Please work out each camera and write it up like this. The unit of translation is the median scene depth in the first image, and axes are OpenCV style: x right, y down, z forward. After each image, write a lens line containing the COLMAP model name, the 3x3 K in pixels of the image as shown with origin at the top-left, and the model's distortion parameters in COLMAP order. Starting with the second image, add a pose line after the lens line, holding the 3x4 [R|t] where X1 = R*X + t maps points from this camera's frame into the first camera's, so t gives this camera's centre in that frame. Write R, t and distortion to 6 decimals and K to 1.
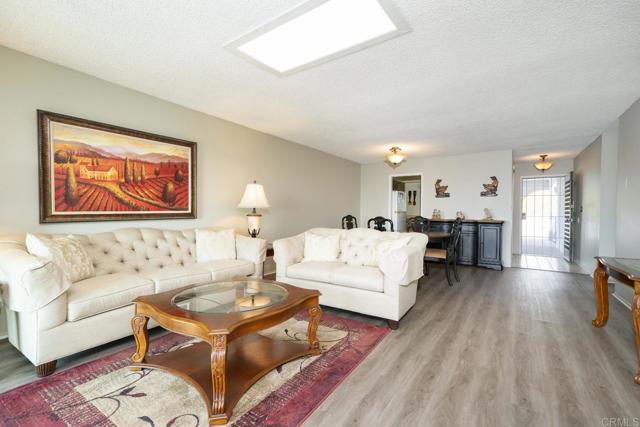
lens RADIAL K [[284.1, 0, 320.0], [0, 284.1, 213.5], [0, 0, 1]] dist [0.017386, -0.000080]
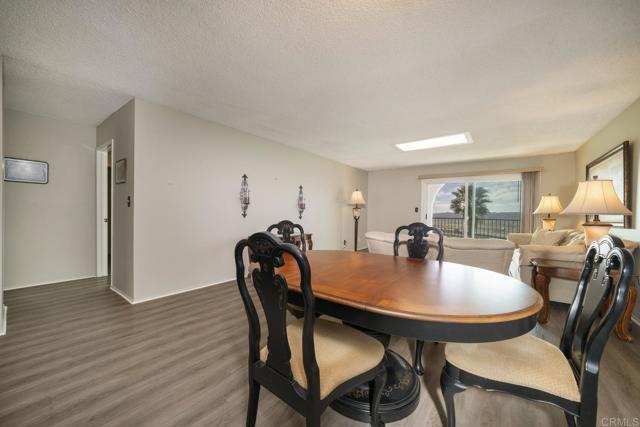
lens RADIAL K [[241.2, 0, 320.0], [0, 241.2, 213.5], [0, 0, 1]] dist [0.000519, 0.000076]
pose [[-0.998721, -0.025417, 0.043701, 0.538681], [-0.024991, 0.999635, 0.010261, -0.013081], [-0.043946, 0.009156, -0.998992, 2.085277]]
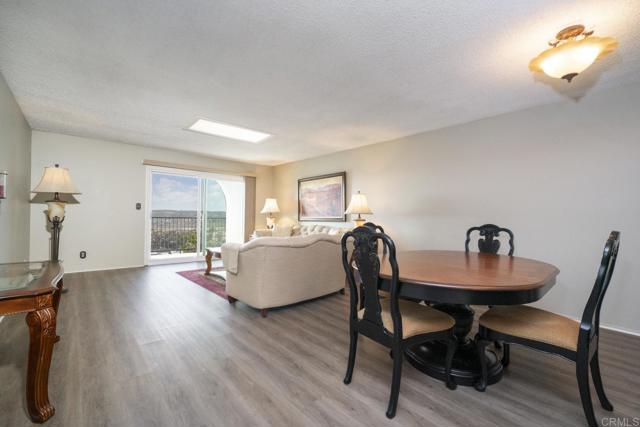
lens RADIAL K [[277.9, 0, 317.7], [0, 277.9, 214.0], [0, 0, 1]] dist [0.009726, -0.000211]
pose [[-0.240709, -0.022157, -0.970344, 1.203584], [-0.023270, 0.999584, -0.017052, 0.005772], [0.970318, 0.018475, -0.241124, 1.429403]]
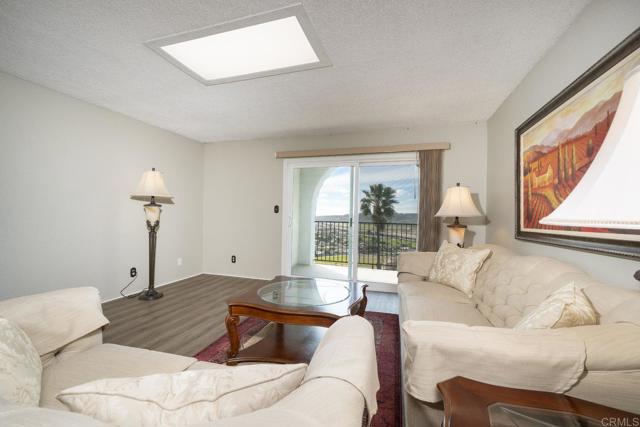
lens RADIAL K [[277.9, 0, 317.7], [0, 277.9, 214.0], [0, 0, 1]] dist [0.009726, -0.000211]
pose [[-0.959193, -0.029664, -0.281192, -0.012999], [-0.030876, 0.999523, -0.000120, -0.026197], [0.281061, 0.008567, -0.959652, 1.386541]]
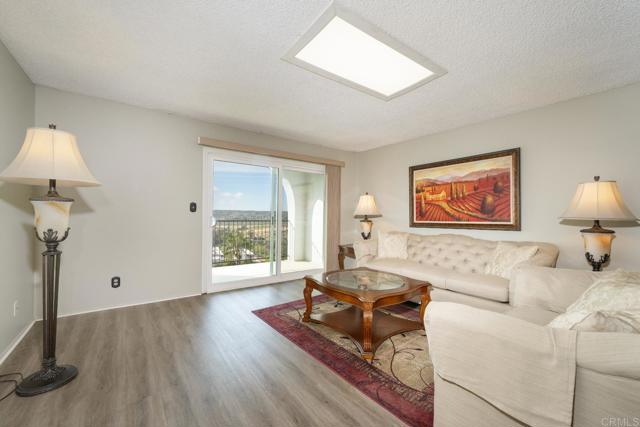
lens RADIAL K [[262.0, 0, 316.2], [0, 262.0, 214.2], [0, 0, 1]] dist [0.001873, 0.000290]
pose [[-0.323986, -0.014278, -0.945954, 0.664339], [-0.021542, 0.999738, -0.007712, -0.017718], [0.945817, 0.017879, -0.324209, 0.774428]]
